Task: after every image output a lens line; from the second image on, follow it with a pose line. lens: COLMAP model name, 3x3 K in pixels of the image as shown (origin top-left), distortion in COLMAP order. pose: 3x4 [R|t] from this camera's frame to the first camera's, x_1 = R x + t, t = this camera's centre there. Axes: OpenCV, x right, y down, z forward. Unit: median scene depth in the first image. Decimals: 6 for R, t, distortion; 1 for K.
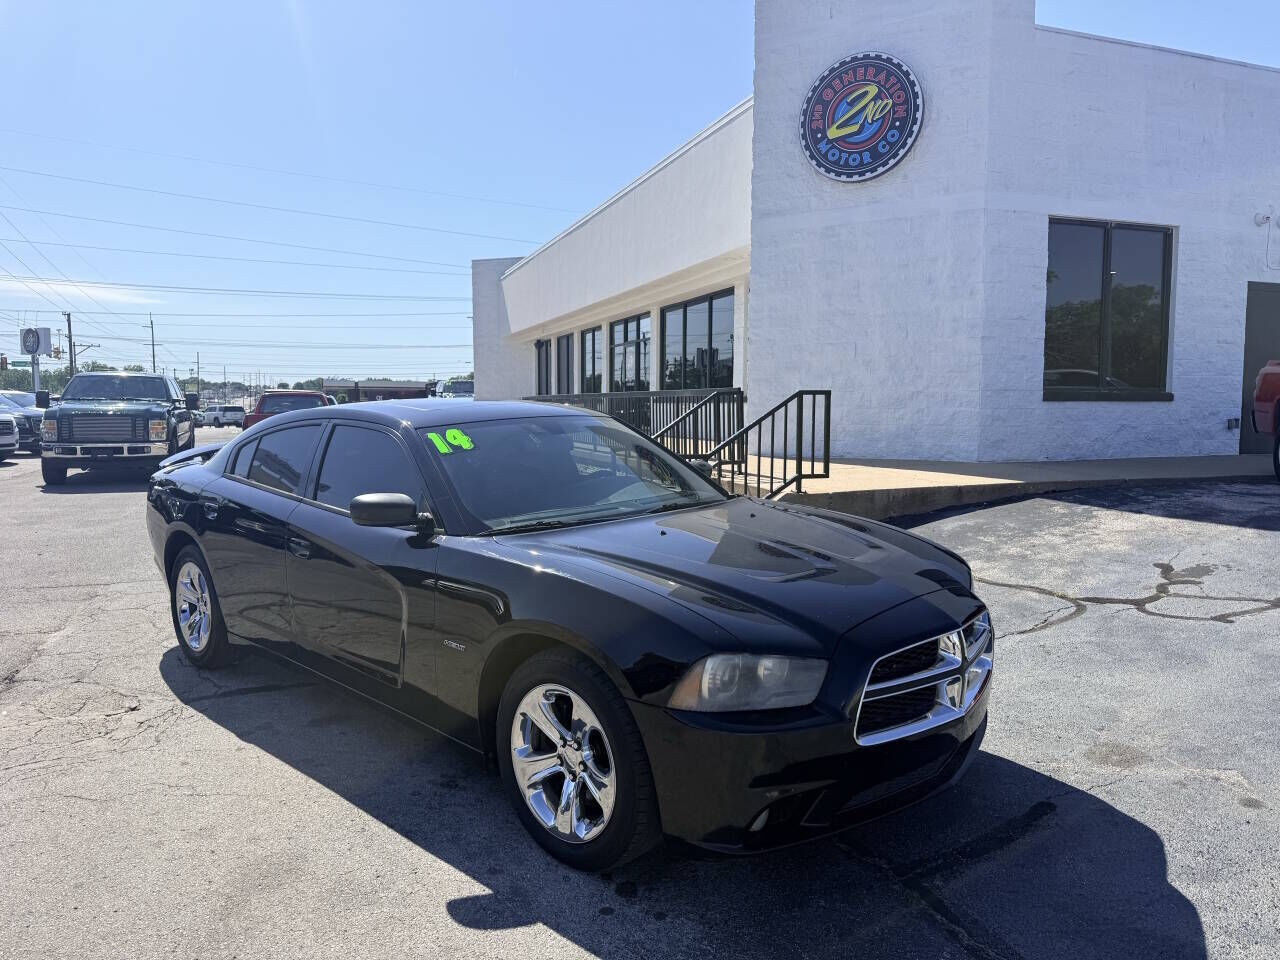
lens RADIAL K [[896.0, 0, 638.0], [0, 896.0, 466.5], [0, 0, 1]] dist [0.032701, -0.035527]
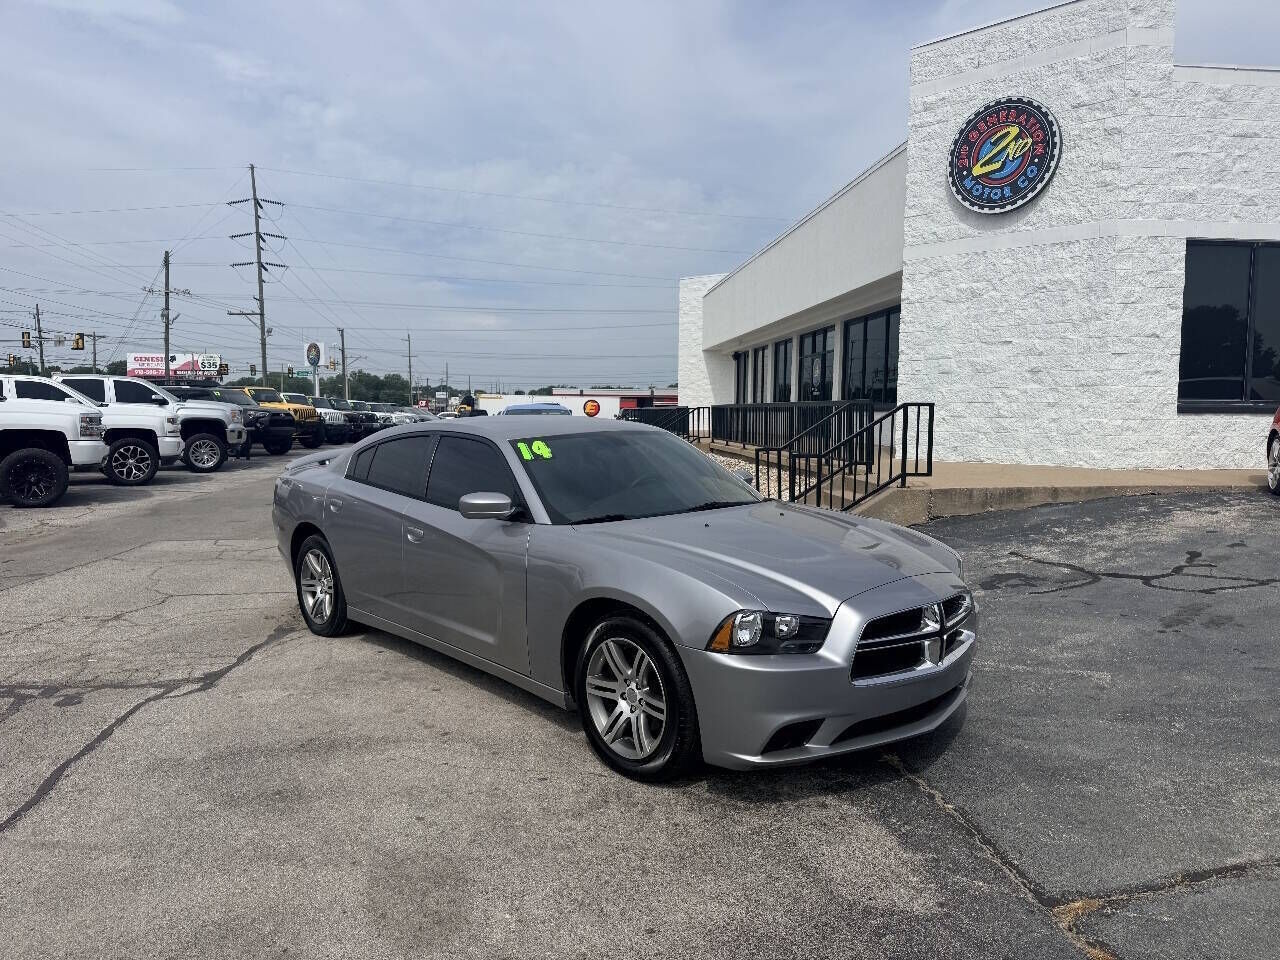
lens RADIAL K [[896.0, 0, 638.6], [0, 896.0, 478.6], [0, 0, 1]] dist [0.032701, -0.035527]
pose [[0.971429, 0.024218, -0.236093, 0.084039], [-0.022753, 0.999701, 0.008928, 0.010115], [0.236238, -0.003301, 0.971690, -0.186002]]
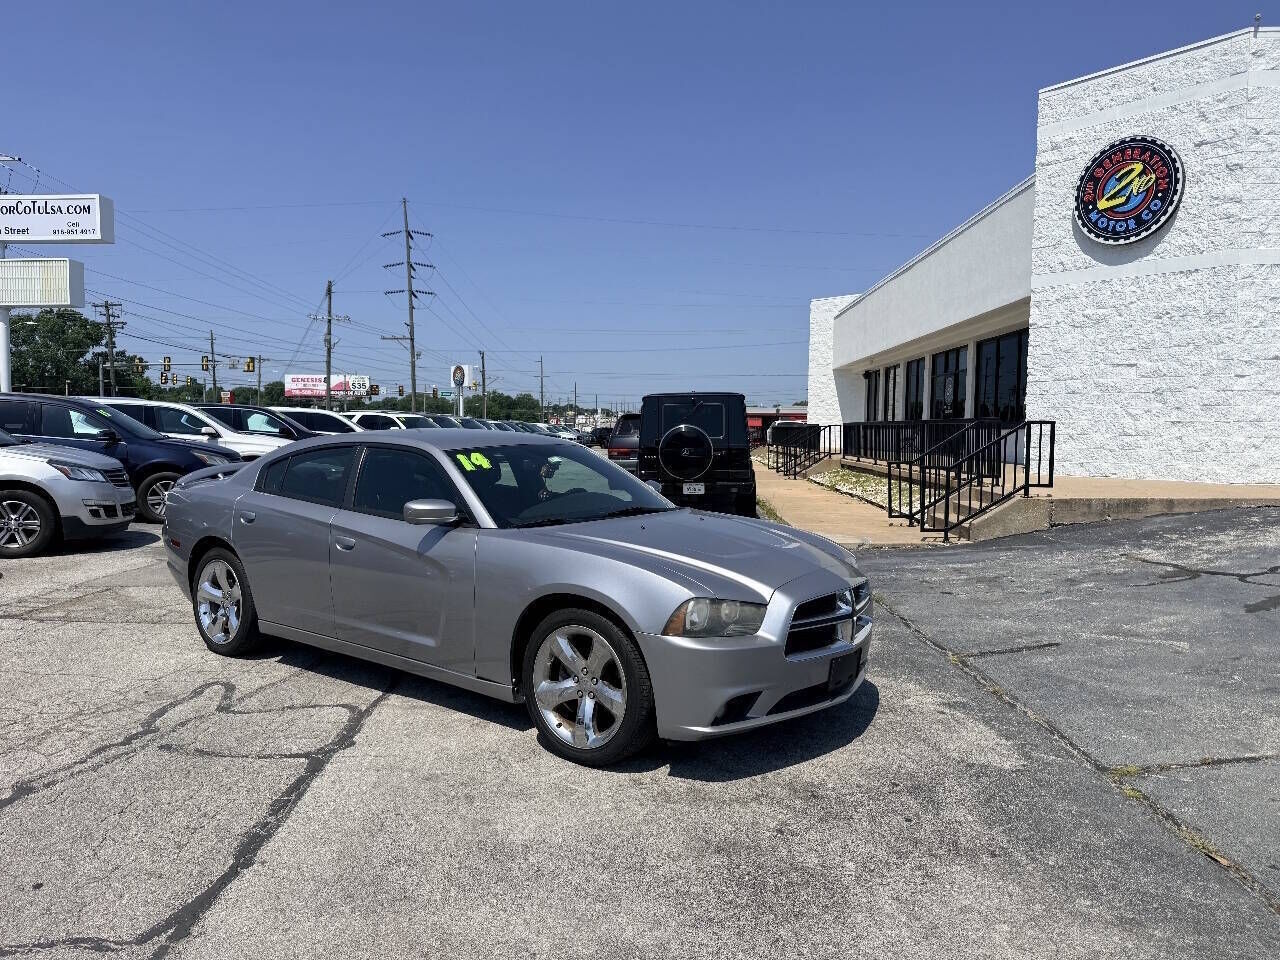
lens RADIAL K [[896.0, 0, 644.8], [0, 896.0, 478.2], [0, 0, 1]] dist [0.032701, -0.035527]
pose [[0.931658, 0.028093, -0.362248, 0.096952], [-0.033308, 0.999412, -0.008156, 0.022129], [0.361806, 0.019664, 0.932046, -0.332426]]
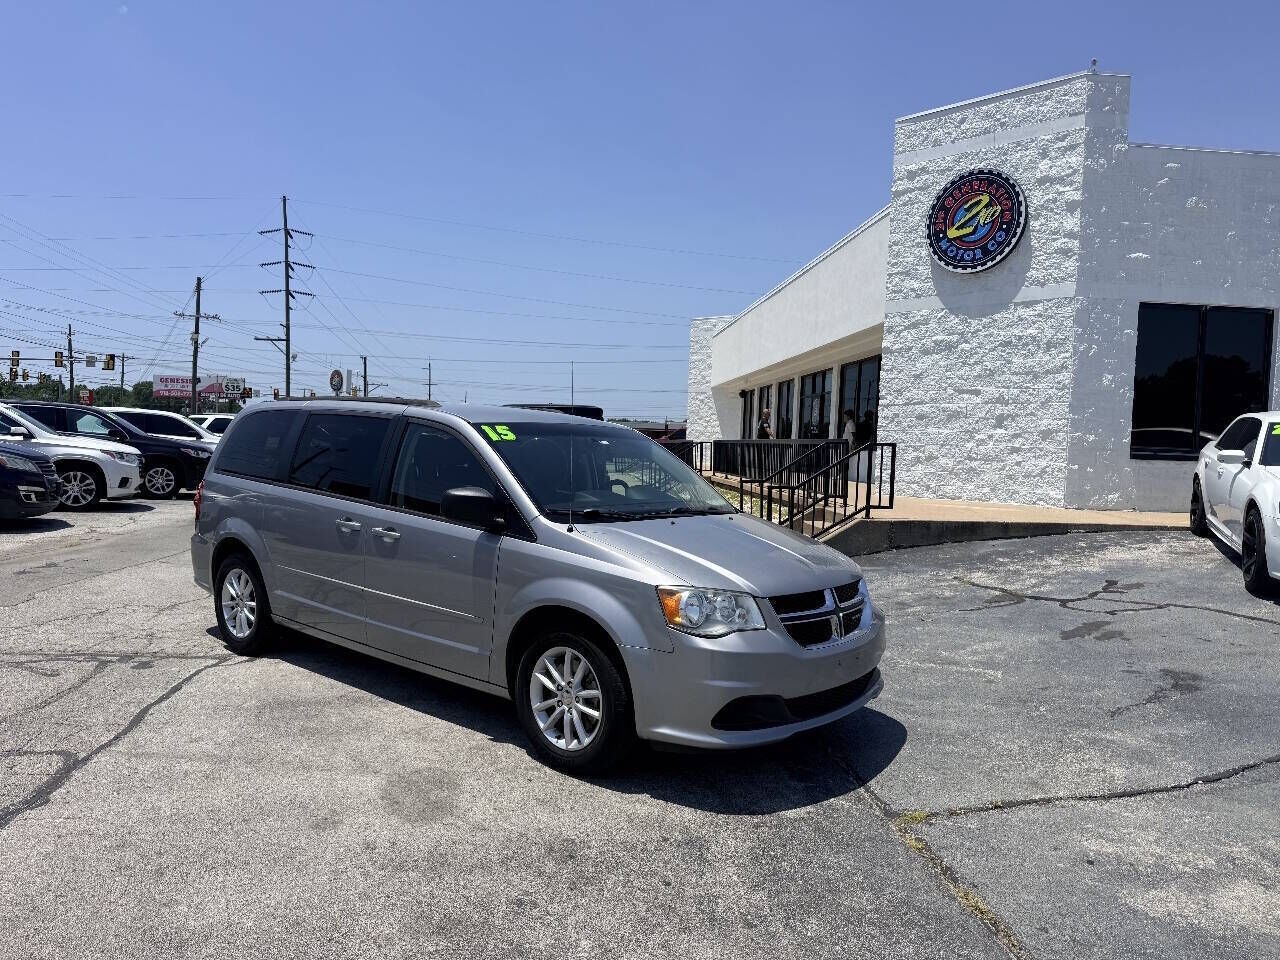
lens RADIAL K [[896.0, 0, 637.3], [0, 896.0, 477.0], [0, 0, 1]] dist [0.032701, -0.035527]
pose [[0.966129, 0.043060, -0.254441, 0.131912], [-0.052257, 0.998198, -0.029493, 0.017454], [0.252712, 0.041791, 0.966639, -0.278455]]
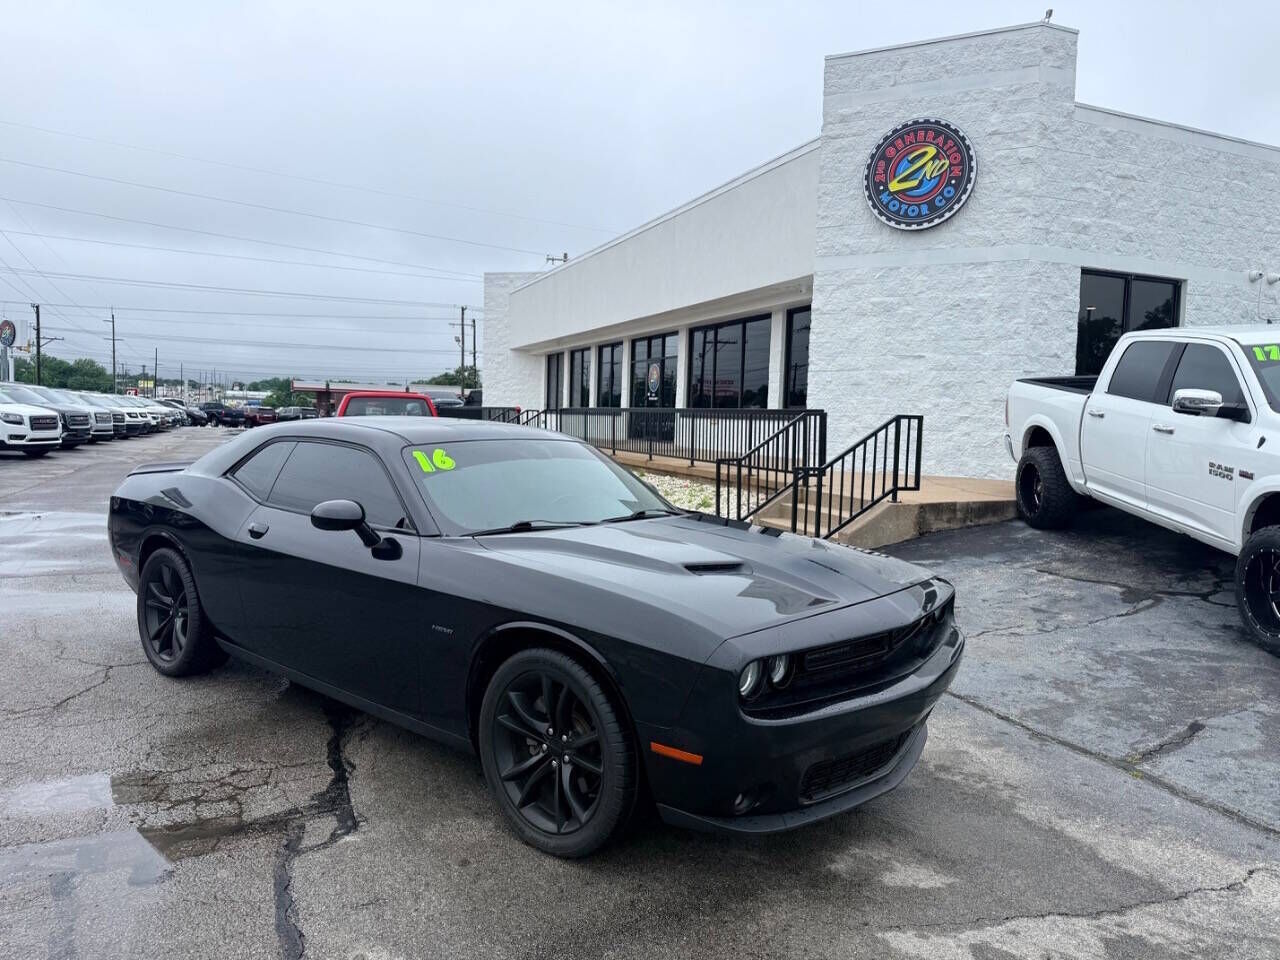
lens RADIAL K [[896.0, 0, 645.3], [0, 896.0, 466.5], [0, 0, 1]] dist [0.032701, -0.035527]
pose [[0.998193, 0.027388, 0.053487, -0.149246], [-0.026745, 0.999562, -0.012693, 0.004162], [-0.053811, 0.011239, 0.998488, -0.110012]]
